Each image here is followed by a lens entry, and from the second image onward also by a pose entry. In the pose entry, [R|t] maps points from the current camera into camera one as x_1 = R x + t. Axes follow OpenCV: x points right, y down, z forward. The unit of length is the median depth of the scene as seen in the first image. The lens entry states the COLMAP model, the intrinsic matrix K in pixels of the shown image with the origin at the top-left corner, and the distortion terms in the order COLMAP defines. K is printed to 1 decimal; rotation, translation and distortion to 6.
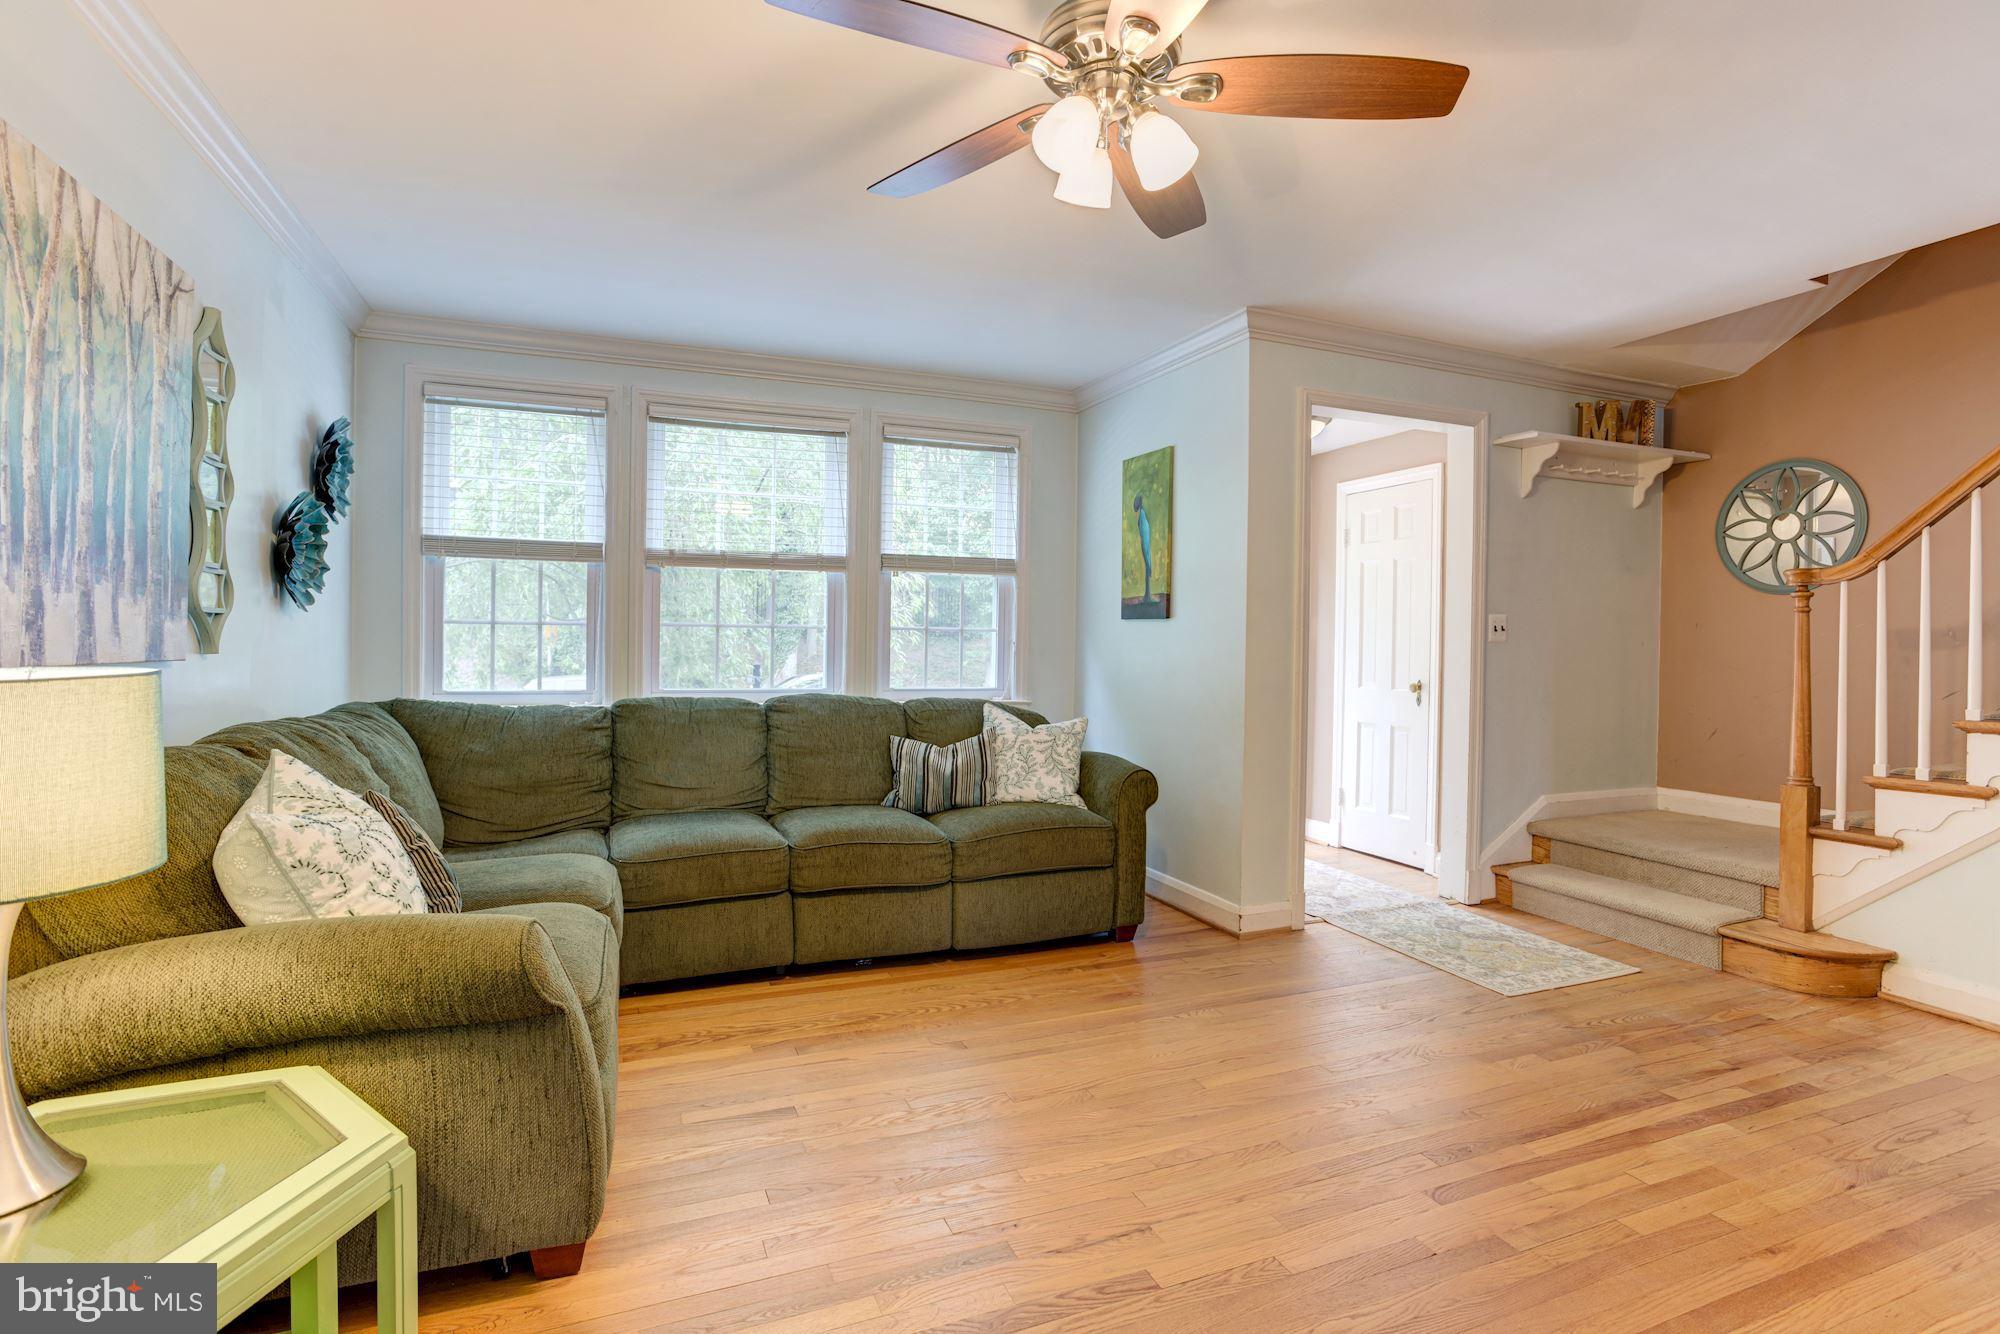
lens RADIAL K [[965.2, 0, 1000.6], [0, 965.2, 656.0], [0, 0, 1]] dist [-0.054704, 0.024151]
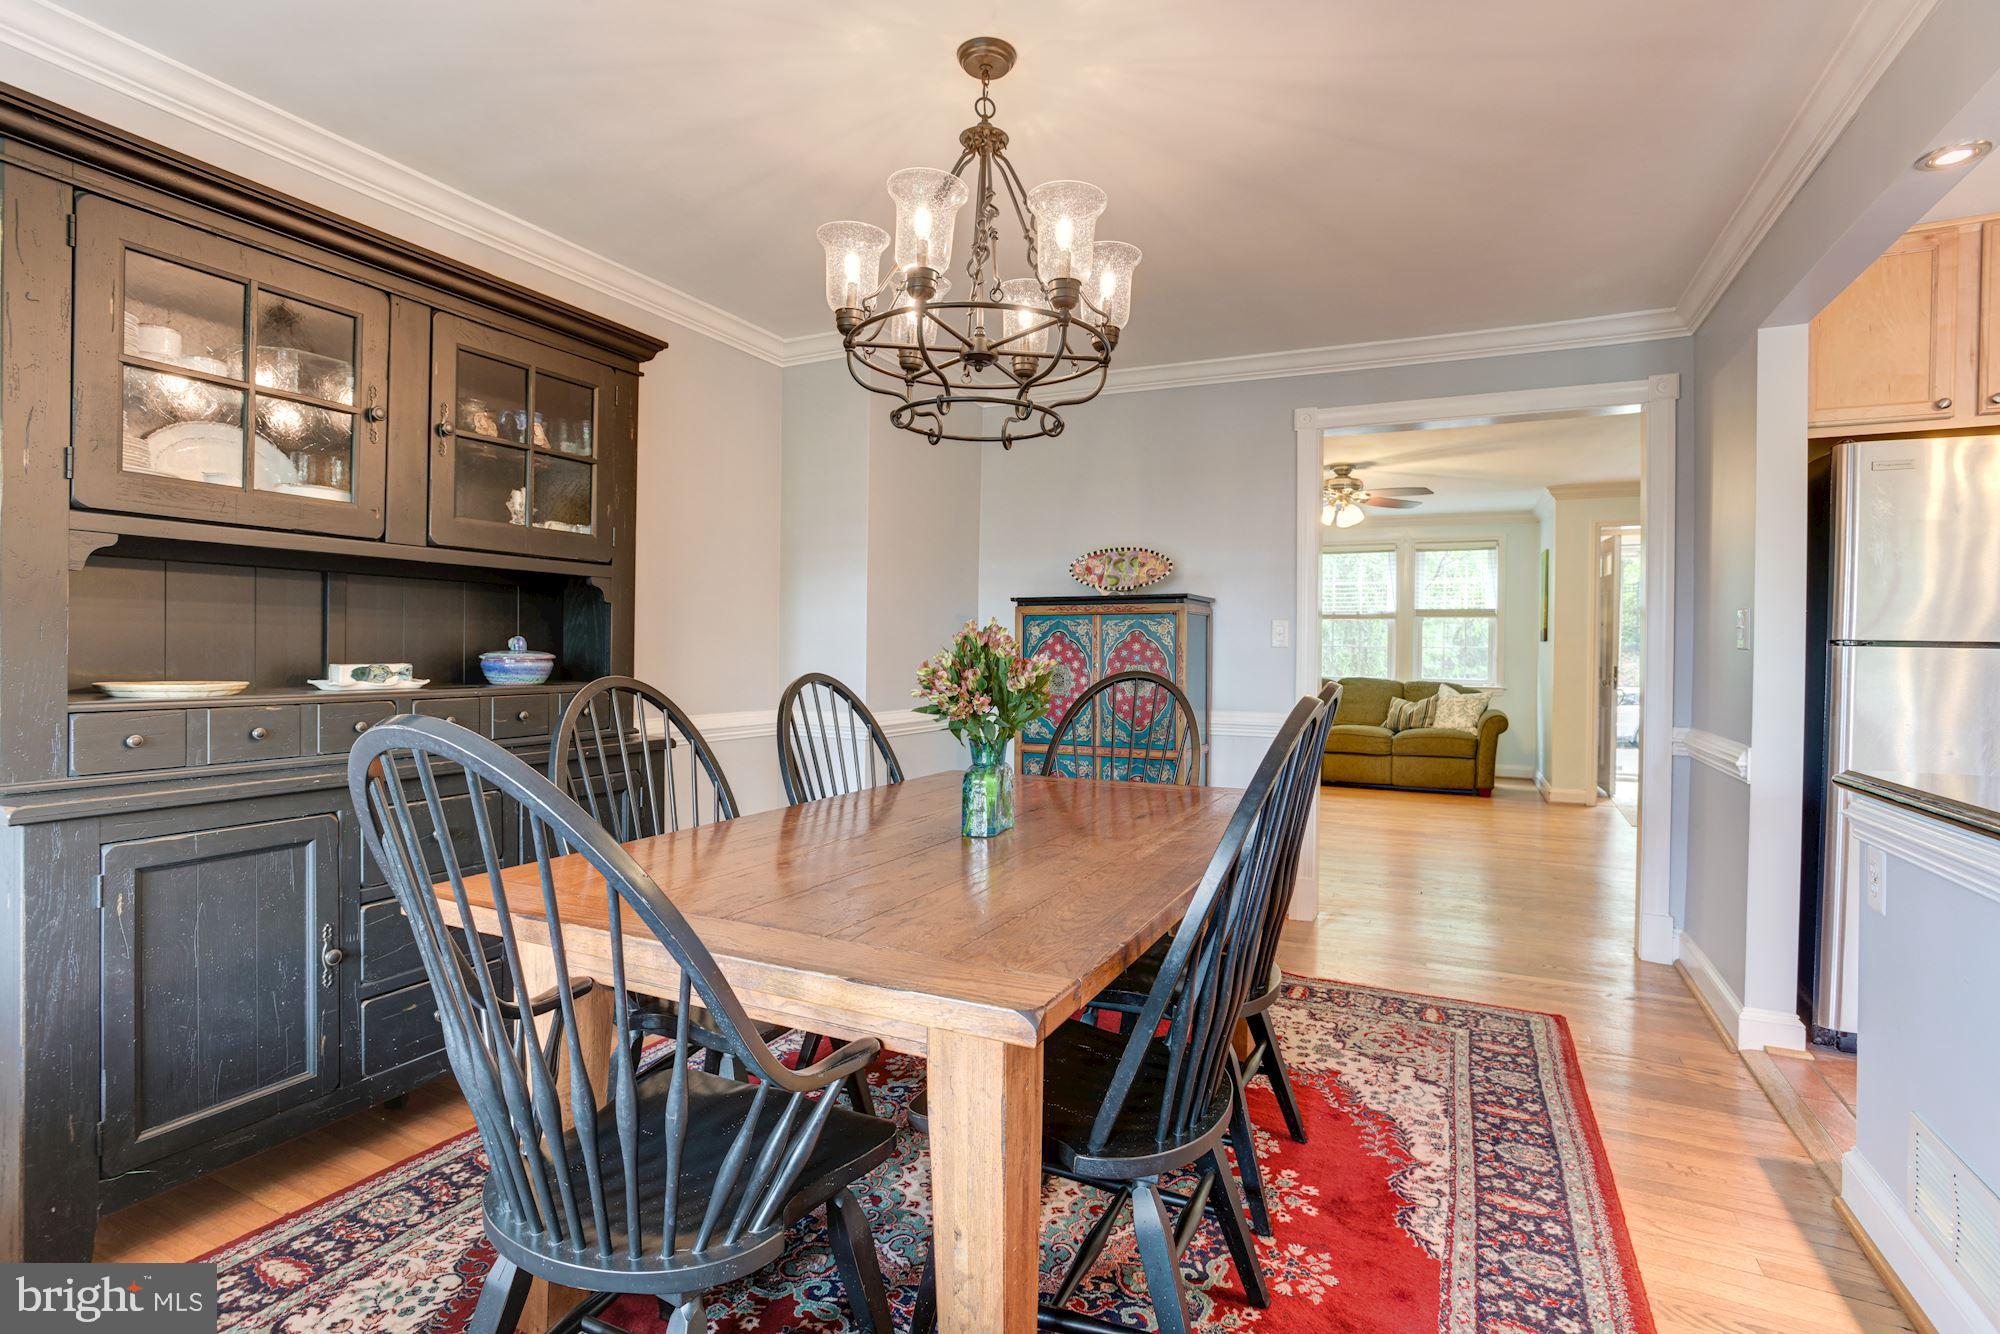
lens RADIAL K [[965.2, 0, 1000.6], [0, 965.2, 656.0], [0, 0, 1]] dist [-0.054704, 0.024151]
pose [[0.677235, 0.002519, -0.735762, 1.024082], [-0.017874, 0.999755, -0.013029, 0.040090], [0.735550, 0.021975, 0.677114, -1.294042]]
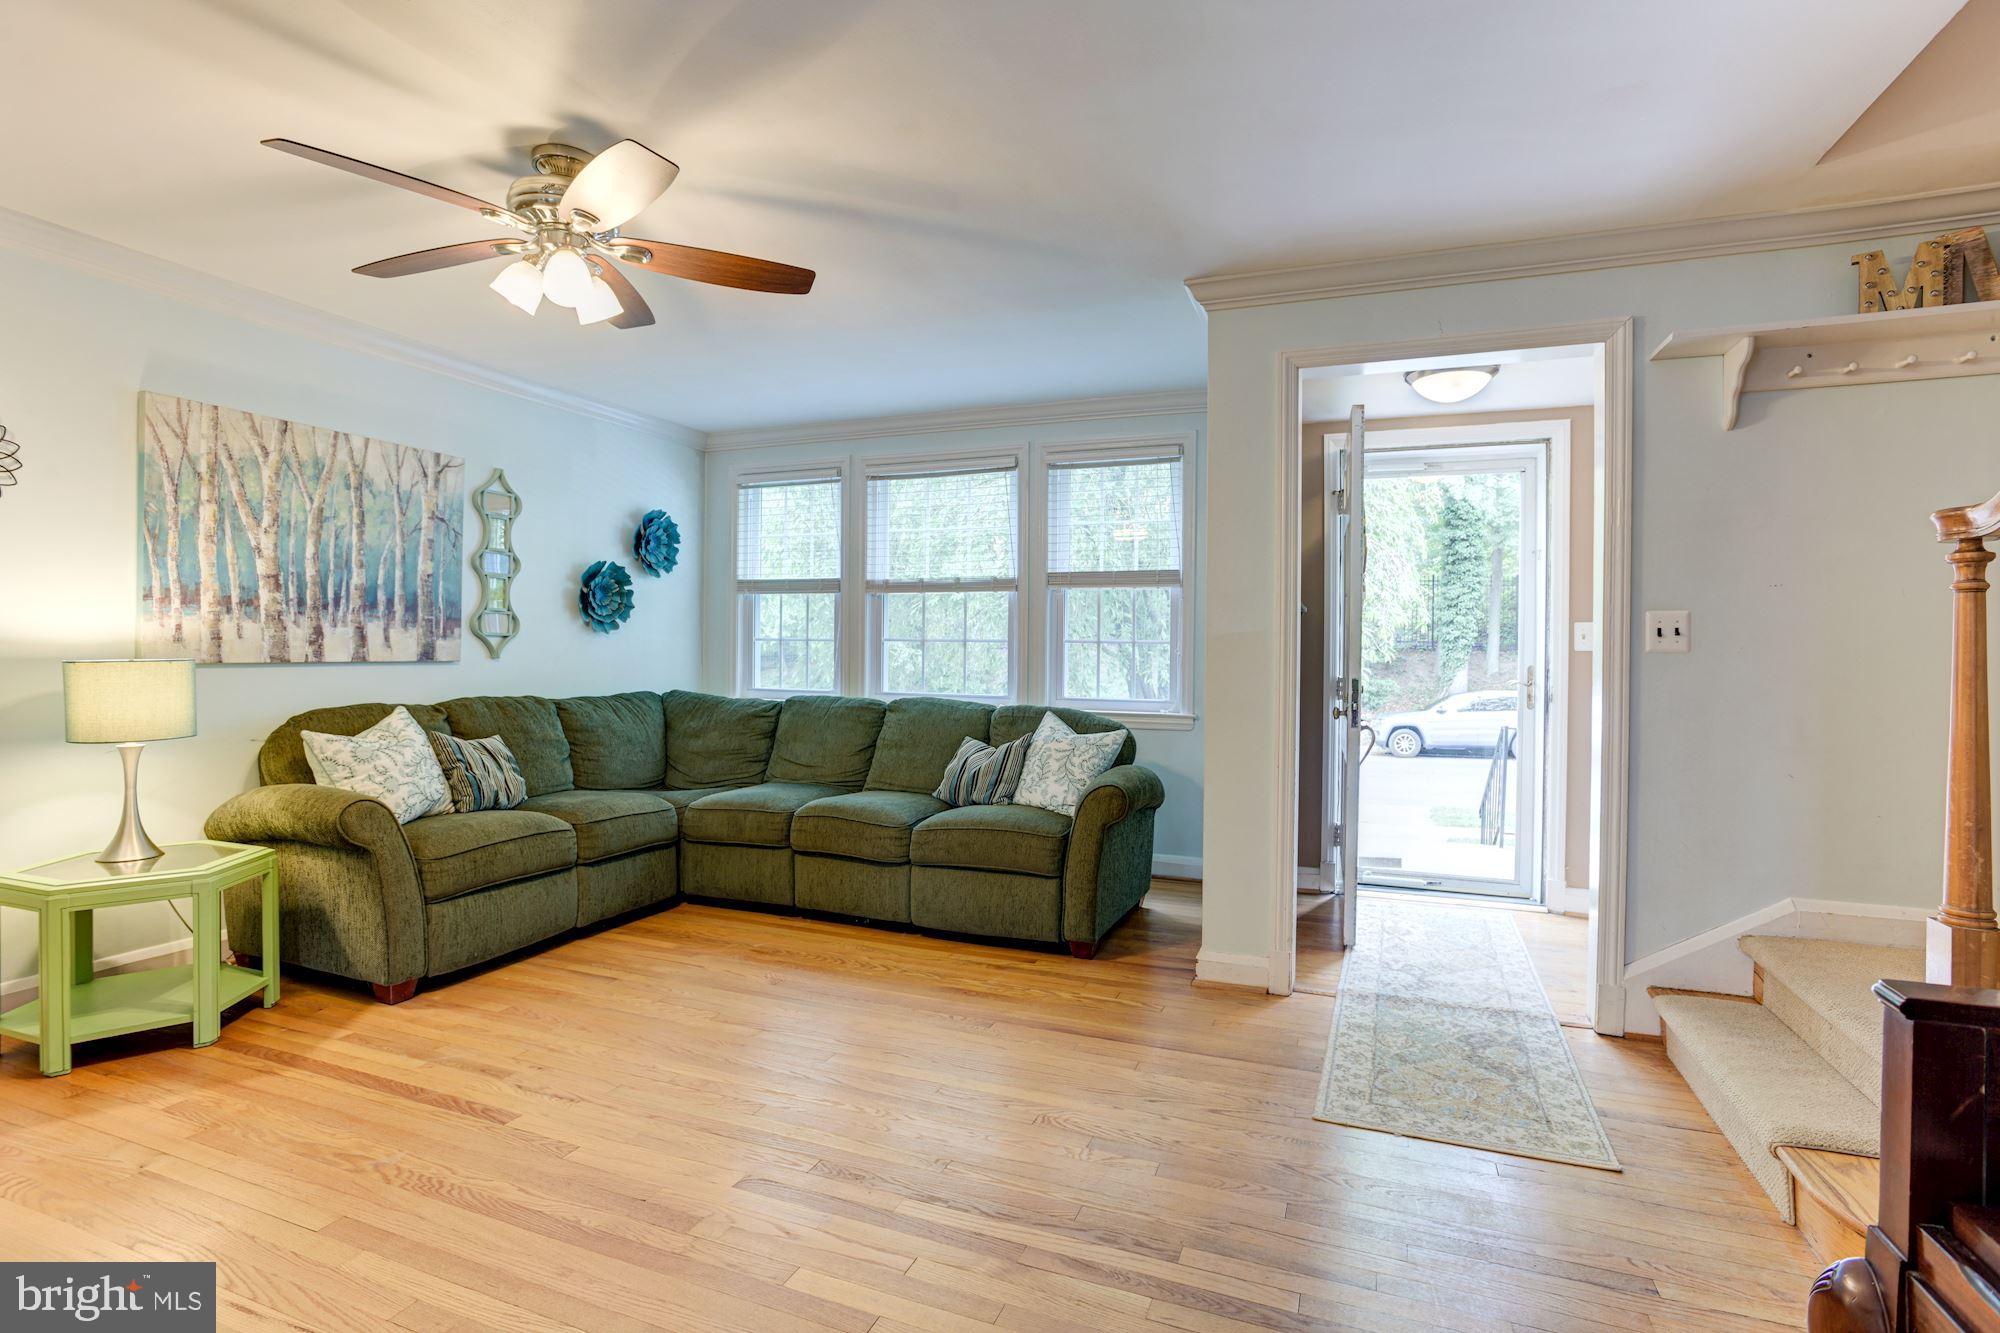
lens RADIAL K [[965.2, 0, 1000.6], [0, 965.2, 655.5], [0, 0, 1]] dist [-0.054704, 0.024151]
pose [[0.722005, 0.000632, -0.691888, 0.813560], [-0.012971, 0.999836, -0.012622, 0.002037], [0.691766, 0.018088, 0.721895, 0.250800]]
